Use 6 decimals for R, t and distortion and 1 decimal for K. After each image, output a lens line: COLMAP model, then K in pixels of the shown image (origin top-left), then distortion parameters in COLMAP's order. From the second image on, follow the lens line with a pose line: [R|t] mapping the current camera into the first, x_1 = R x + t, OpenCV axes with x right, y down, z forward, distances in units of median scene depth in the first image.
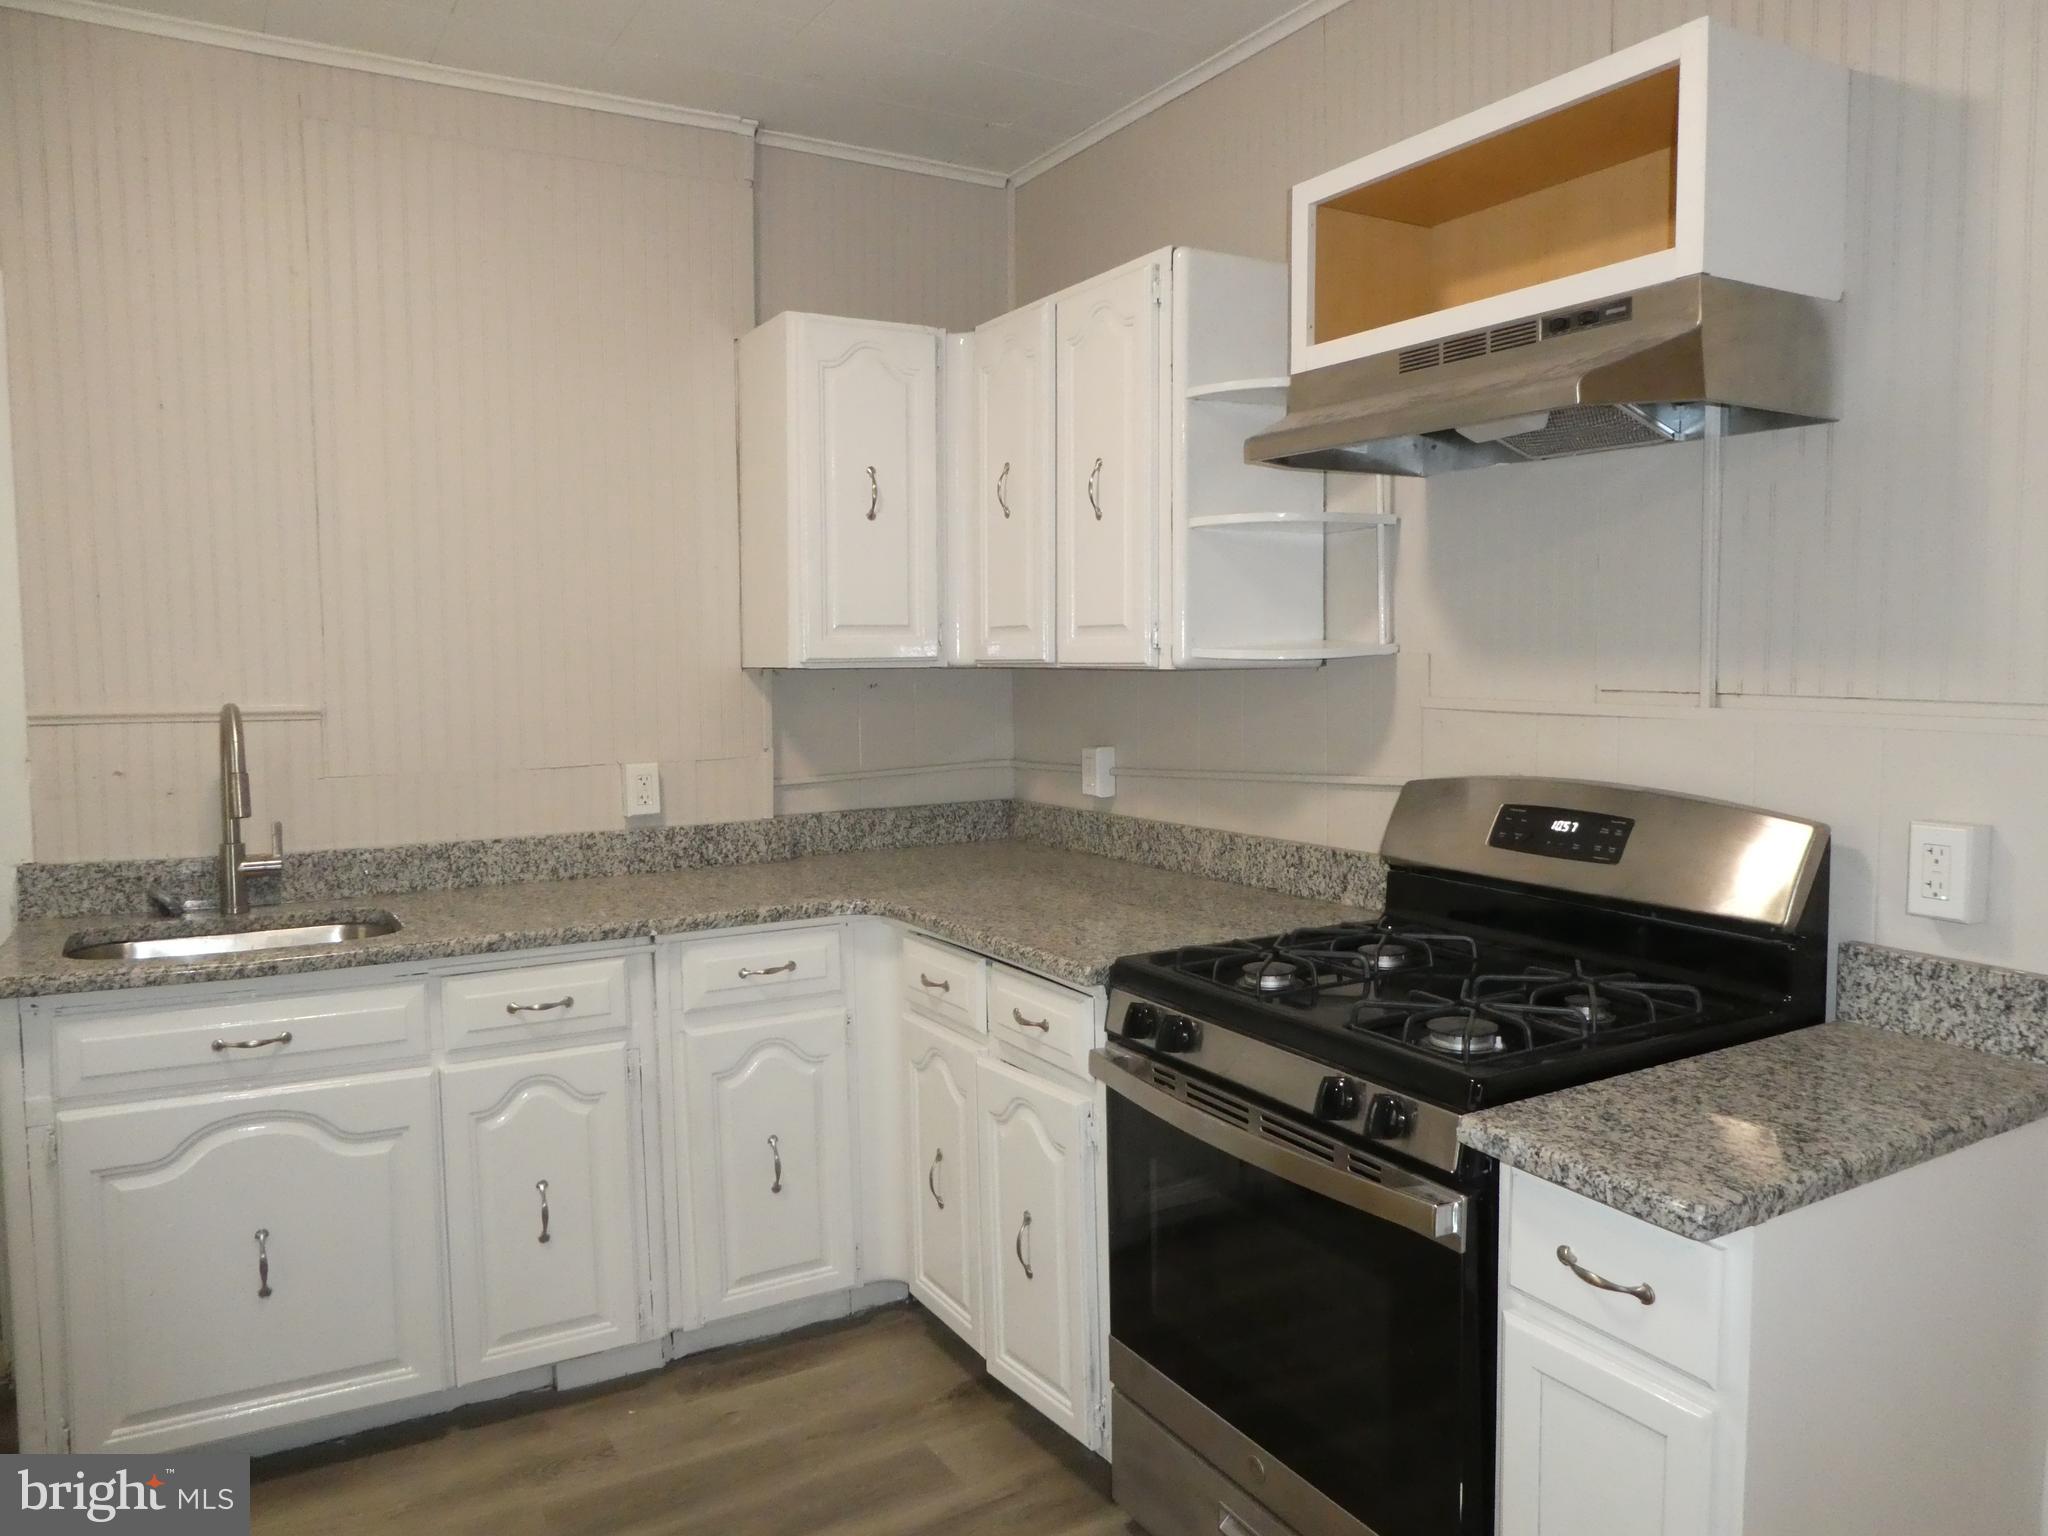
lens RADIAL K [[1465.9, 0, 1025.4], [0, 1465.9, 756.4], [0, 0, 1]] dist [-0.040935, 0.051378]
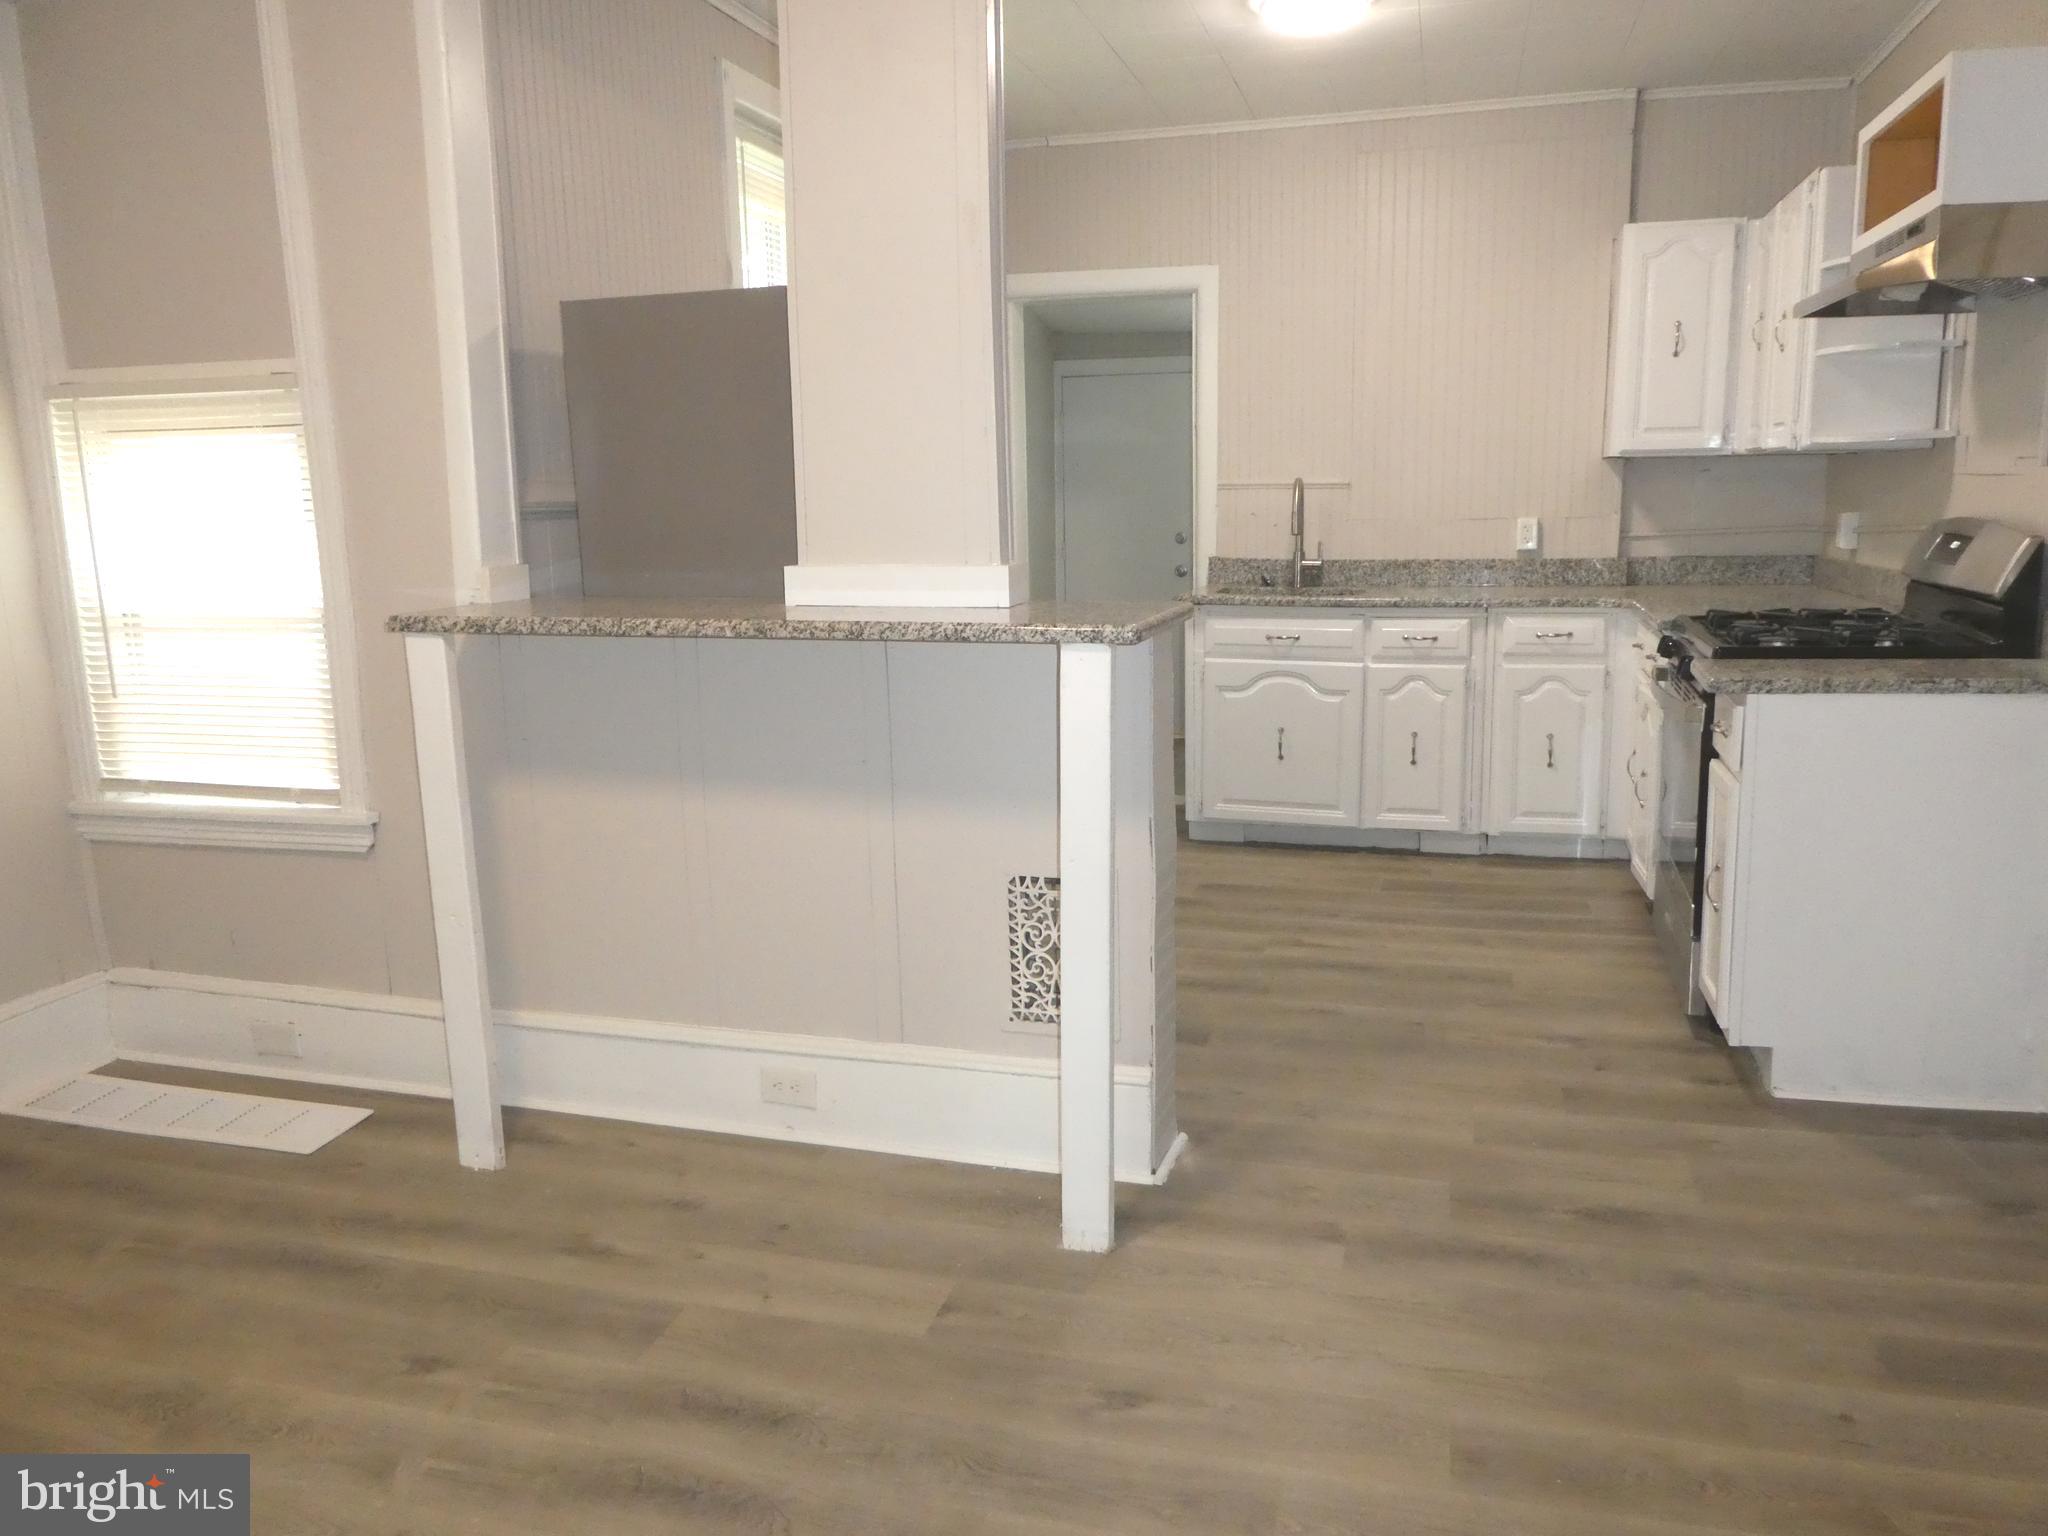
lens RADIAL K [[1442.4, 0, 1027.1], [0, 1442.4, 756.7], [0, 0, 1]] dist [-0.028413, 0.004029]
pose [[0.686856, 0.129885, -0.715093, 0.631050], [-0.037471, 0.988922, 0.143630, 0.069915], [0.725827, -0.071858, 0.684114, -0.613884]]
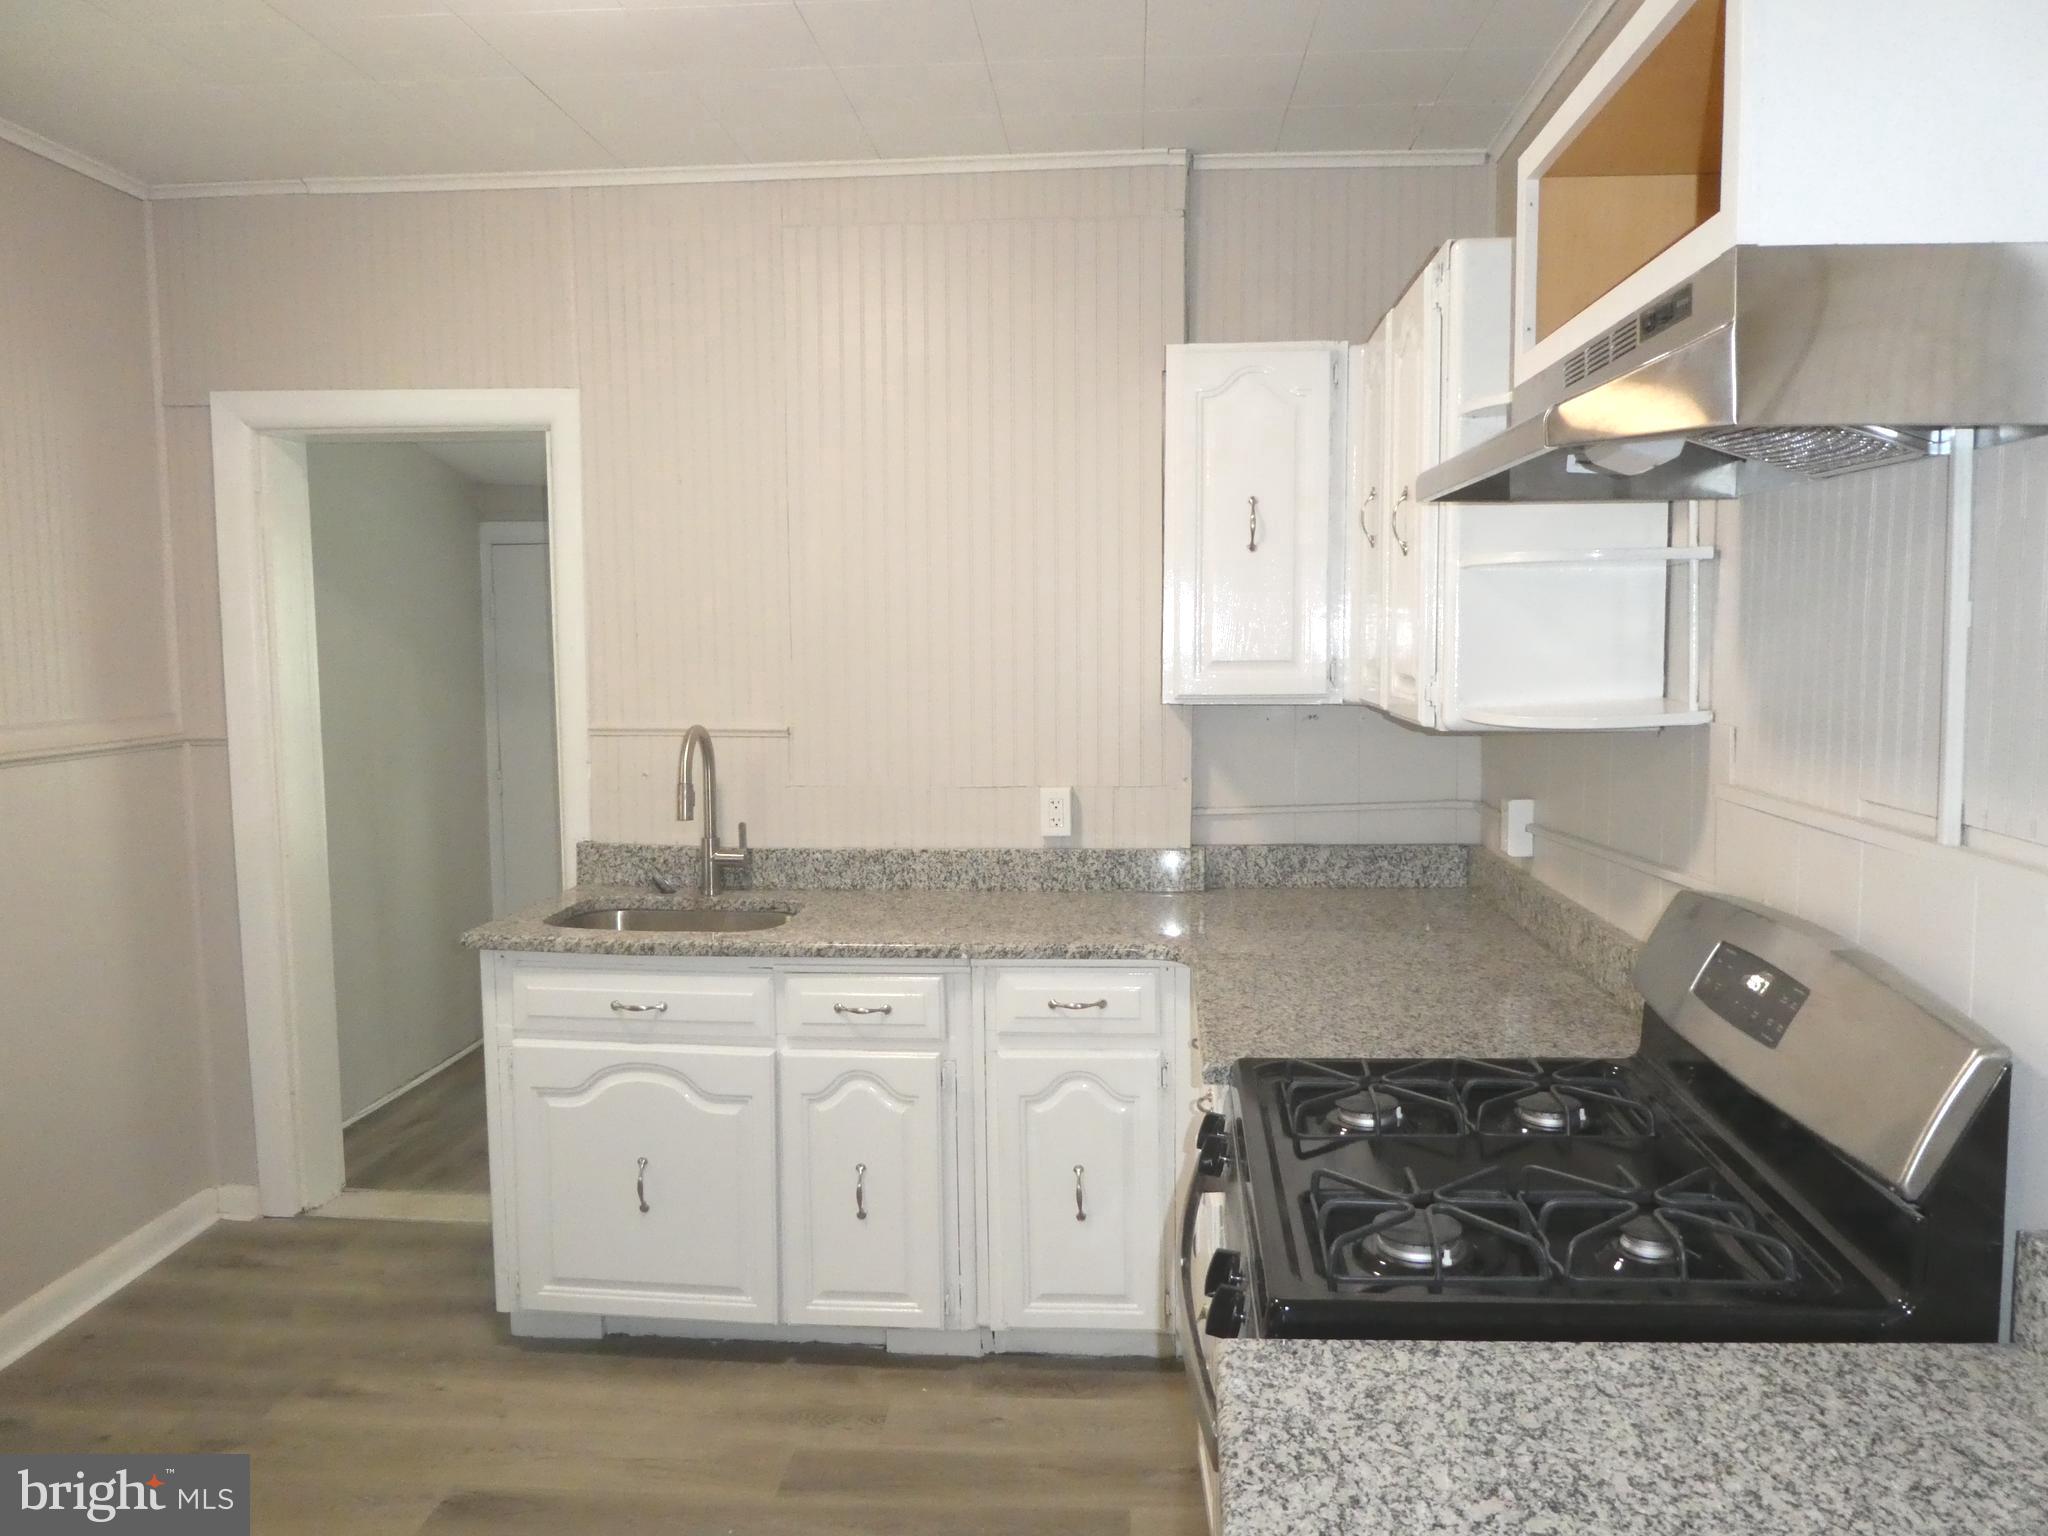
lens RADIAL K [[1457.8, 0, 1032.1], [0, 1457.8, 761.2], [0, 0, 1]] dist [-0.050710, 0.030222]
pose [[0.826760, 0.053205, -0.560033, 0.364989], [-0.040439, 0.998563, 0.035168, -0.059036], [0.561099, -0.006429, 0.827724, 0.147085]]
